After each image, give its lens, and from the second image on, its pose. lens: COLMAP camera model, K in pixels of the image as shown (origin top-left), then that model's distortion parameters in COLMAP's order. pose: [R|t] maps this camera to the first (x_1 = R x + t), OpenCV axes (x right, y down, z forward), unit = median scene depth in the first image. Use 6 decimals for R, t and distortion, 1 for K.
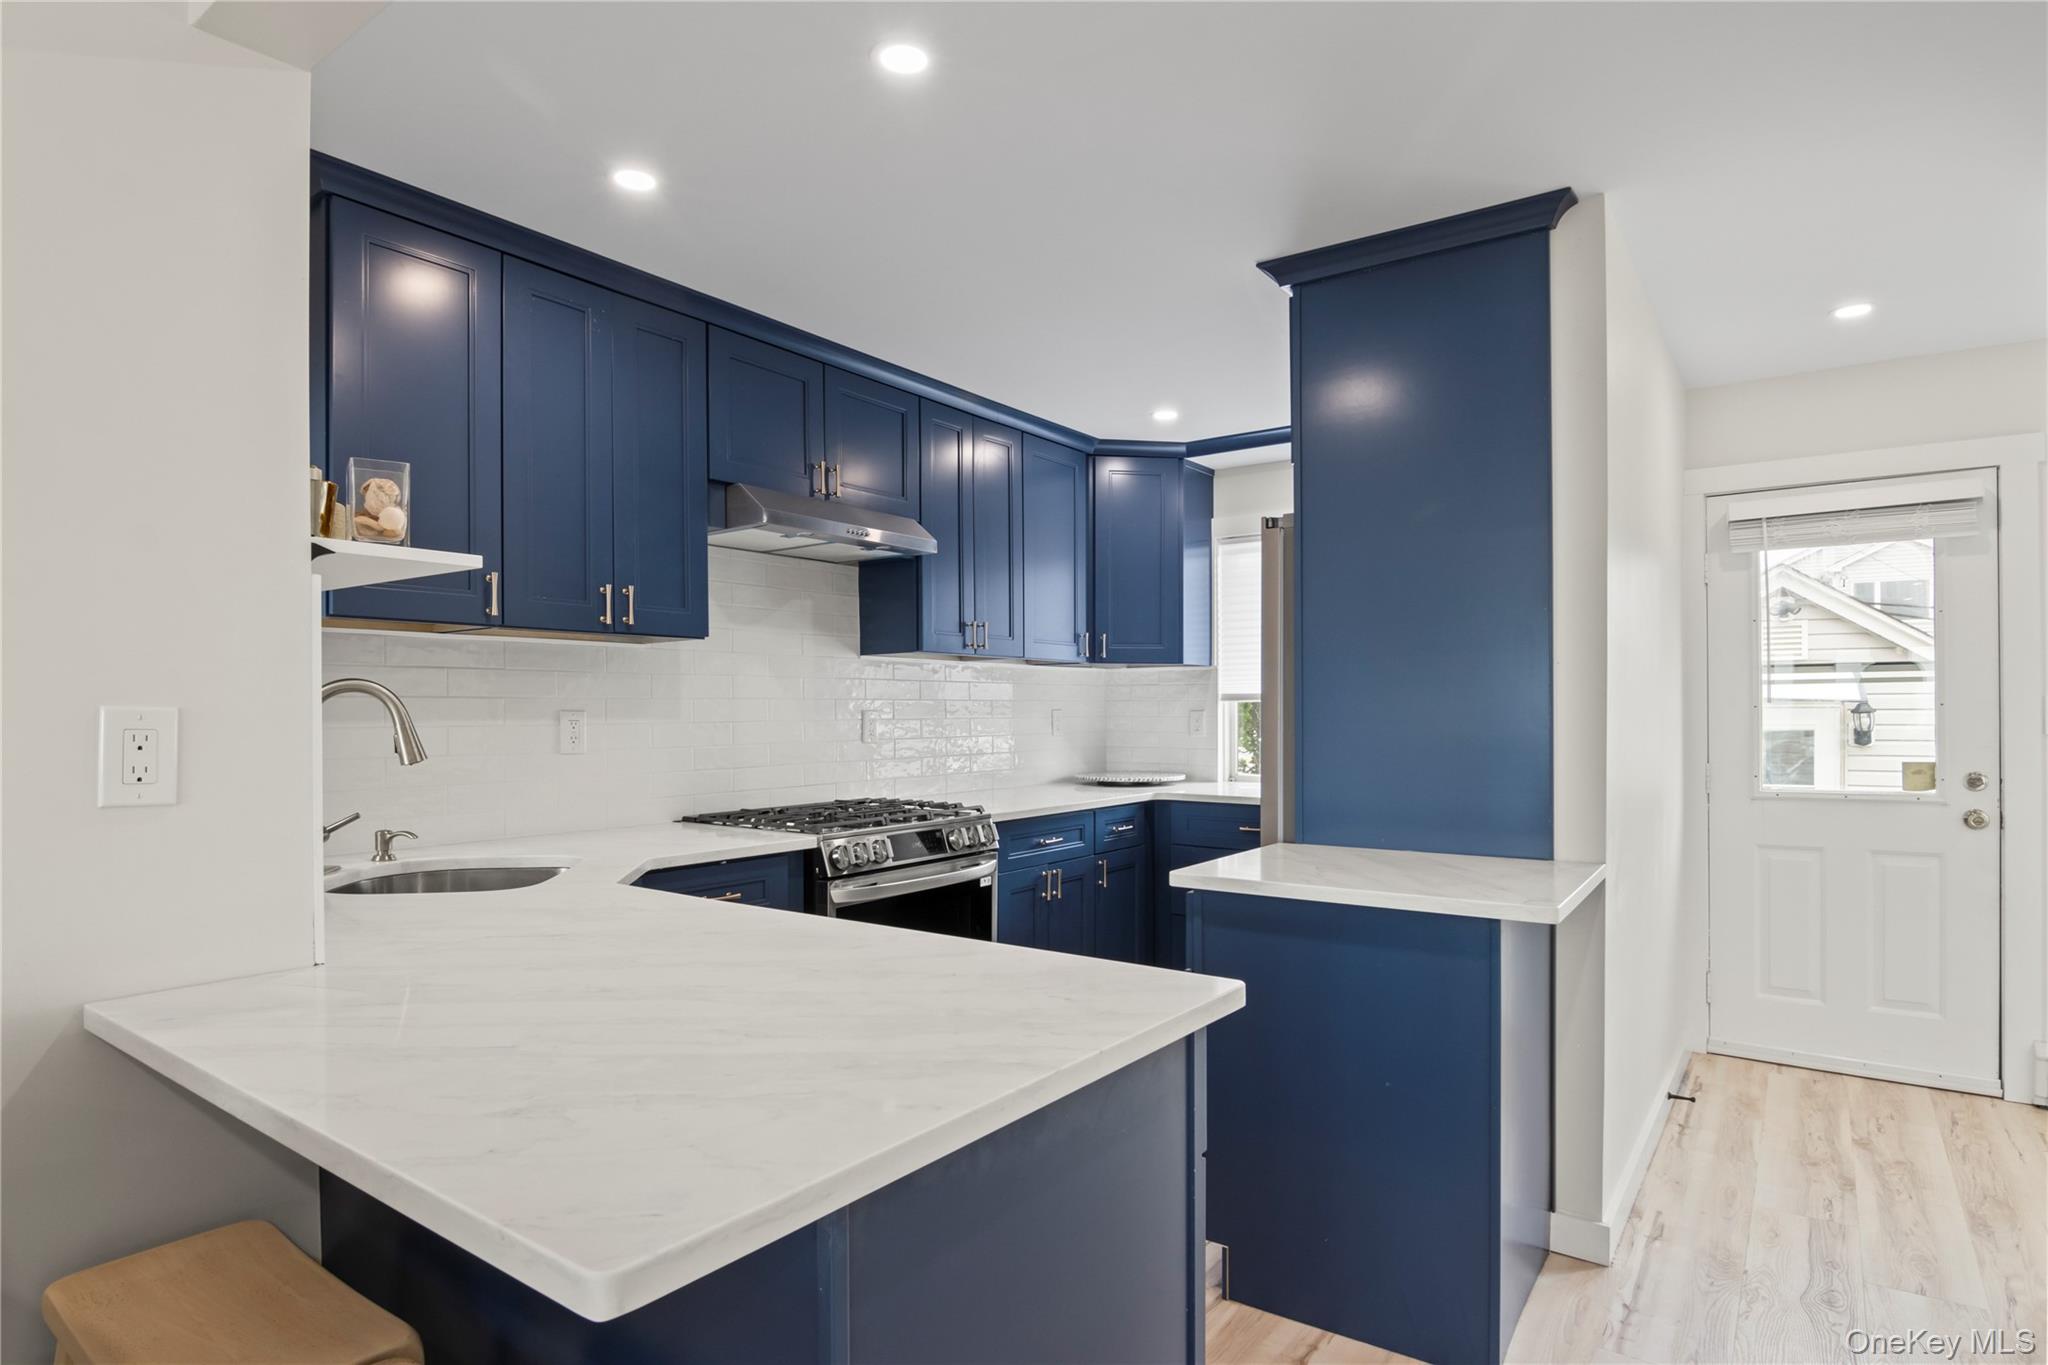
lens RADIAL K [[1071.5, 0, 1024.0], [0, 1071.5, 682.5], [0, 0, 1]] dist [0.000320, 0.000126]
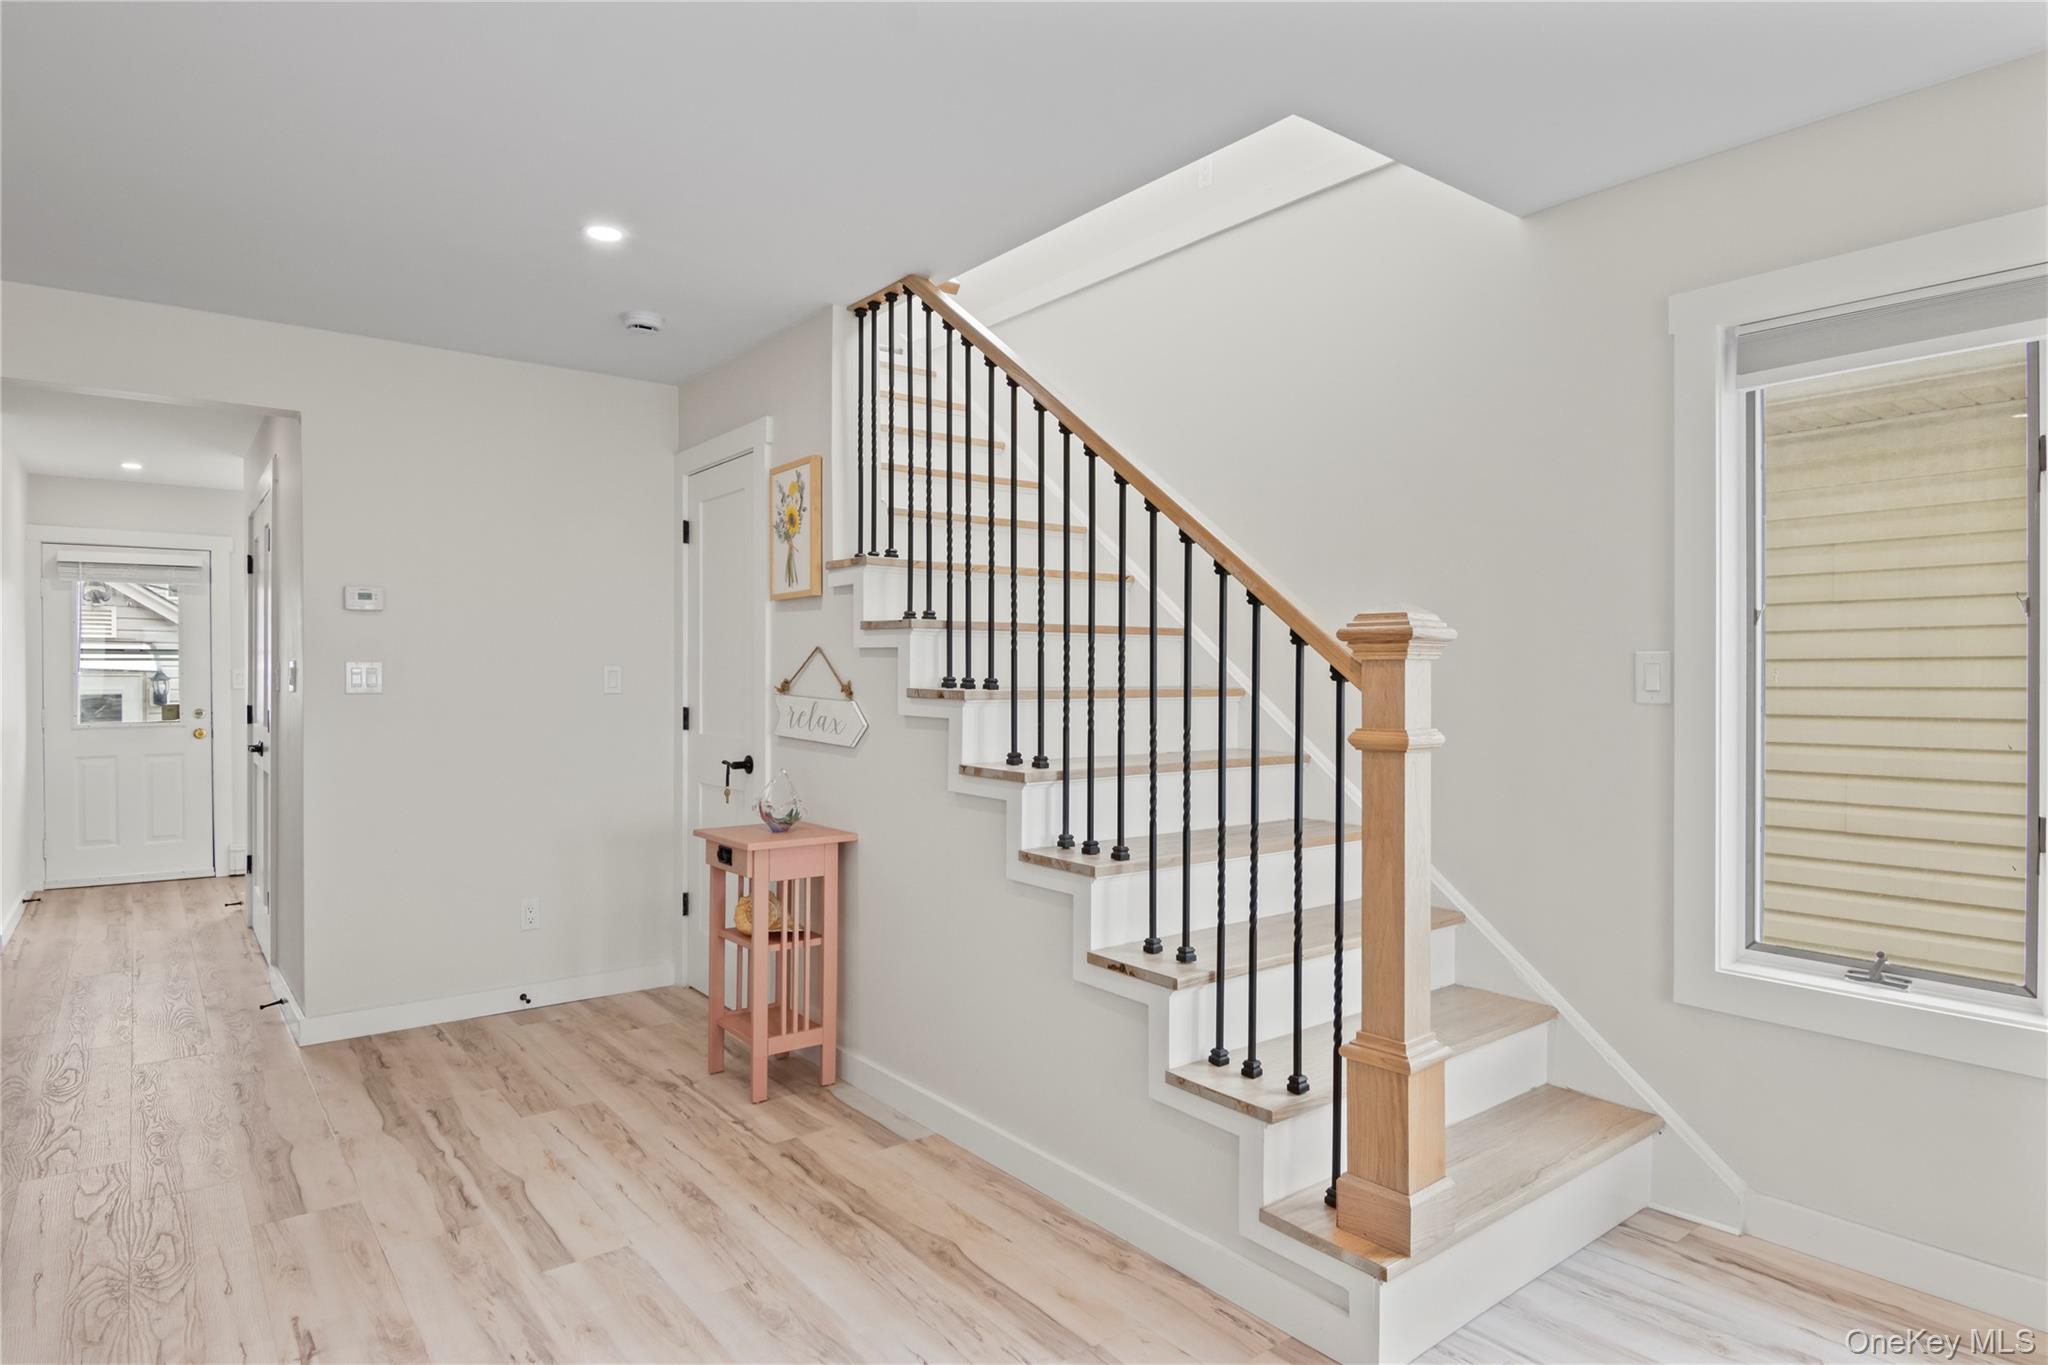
lens RADIAL K [[1164.8, 0, 1024.0], [0, 1164.8, 682.5], [0, 0, 1]] dist [-0.002548, -0.001209]
pose [[0.278088, -0.013163, 0.960465, -0.394656], [-0.012850, 0.999766, 0.017423, -0.009850], [-0.960470, -0.017187, 0.277854, -0.562437]]
